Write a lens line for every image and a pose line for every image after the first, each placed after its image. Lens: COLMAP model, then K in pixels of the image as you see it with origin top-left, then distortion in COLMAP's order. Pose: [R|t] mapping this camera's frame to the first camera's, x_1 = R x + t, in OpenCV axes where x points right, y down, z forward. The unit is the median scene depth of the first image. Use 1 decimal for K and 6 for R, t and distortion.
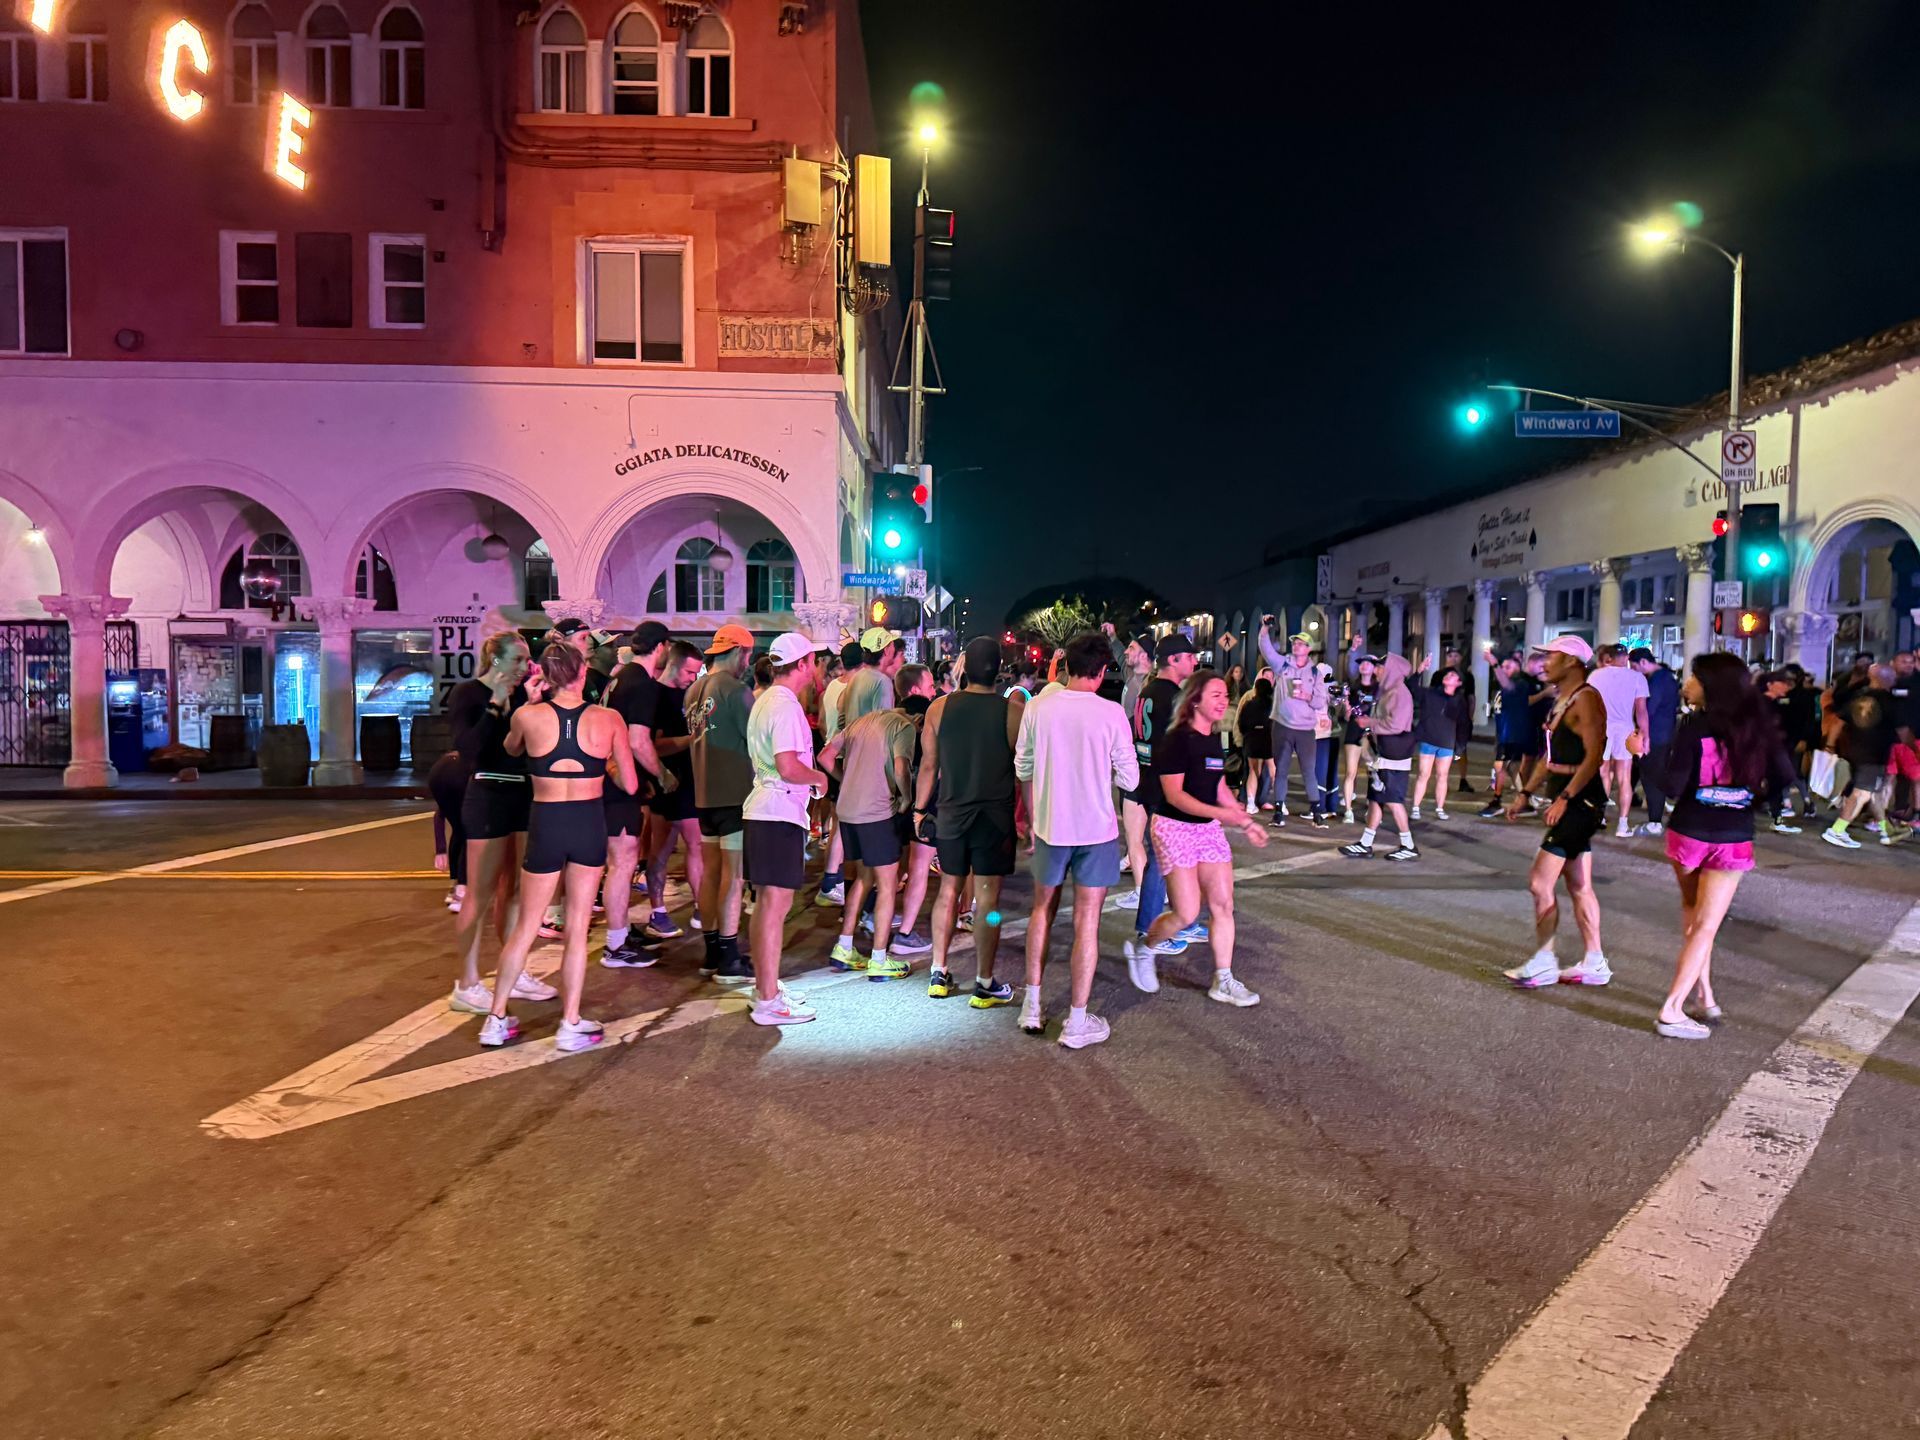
lens RADIAL K [[1346.3, 0, 960.0], [0, 1346.3, 720.0], [0, 0, 1]] dist [0.005865, -0.006688]
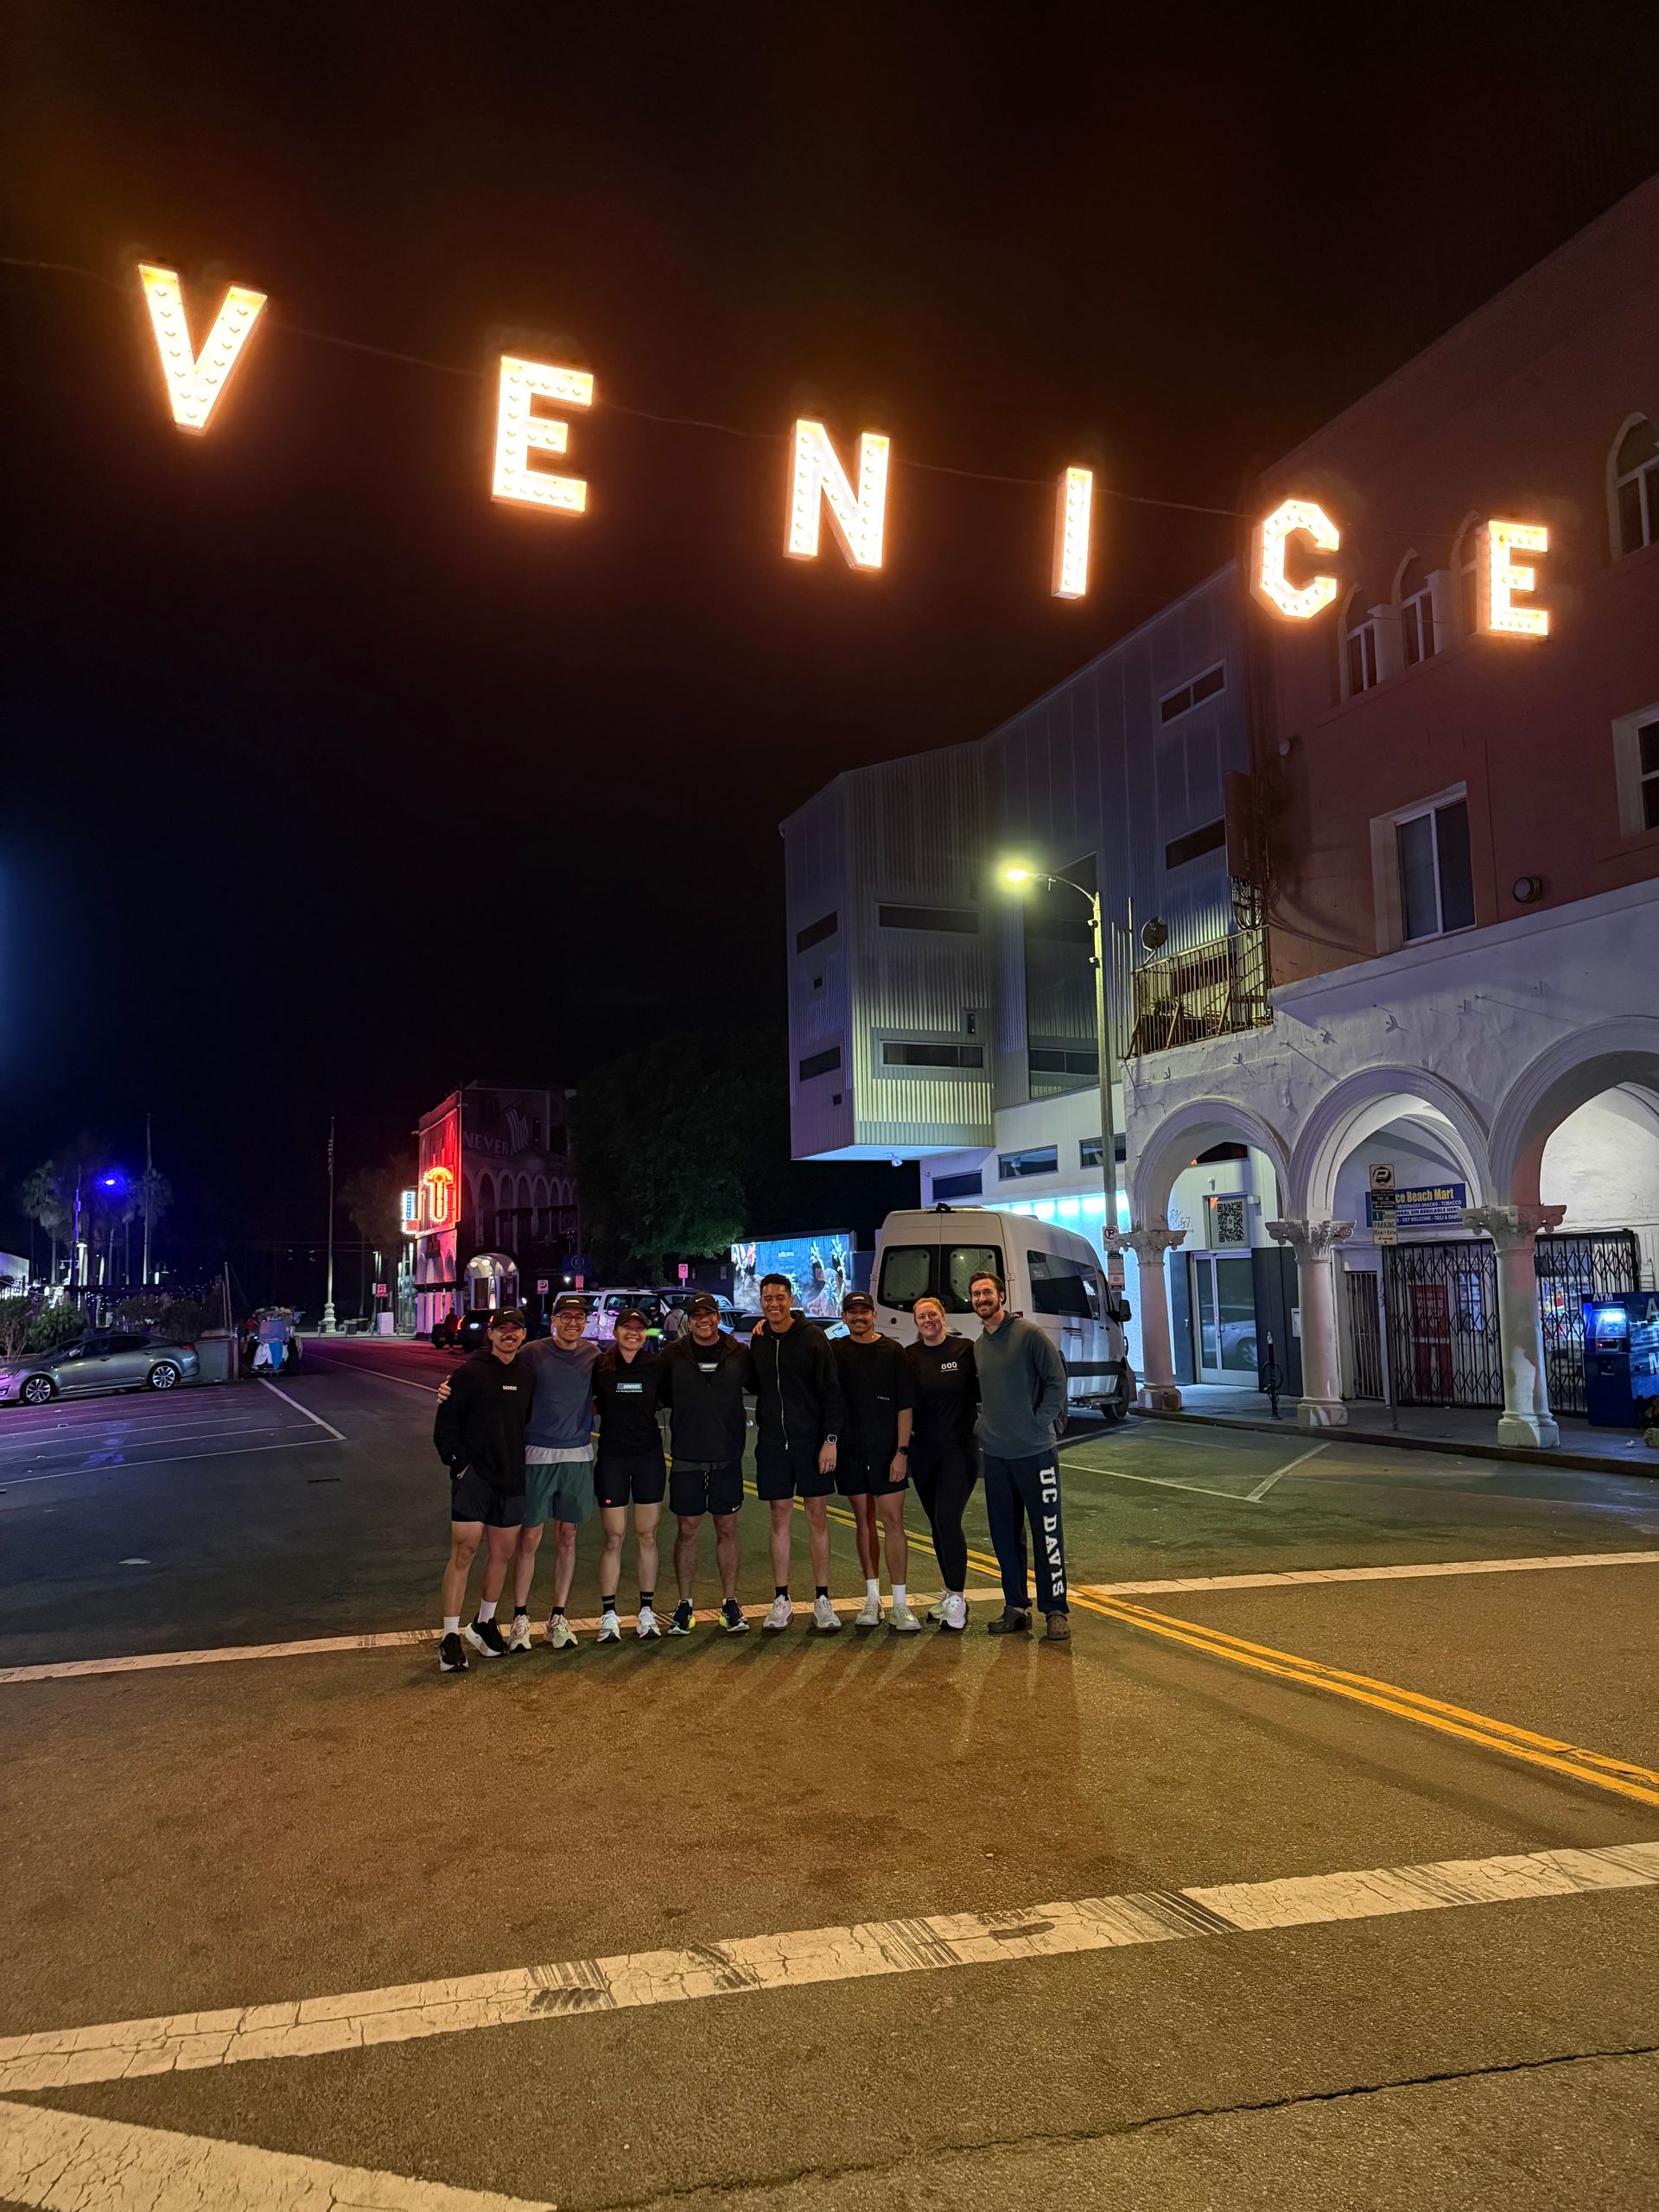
lens RADIAL K [[1551.0, 0, 829.5], [0, 1551.0, 1106.0], [0, 0, 1]] dist [0.005865, -0.006688]
pose [[0.332632, -0.118522, -0.935579, 0.101560], [-0.015678, 0.991239, -0.131147, -0.022247], [0.942926, 0.058291, 0.327859, 0.295682]]
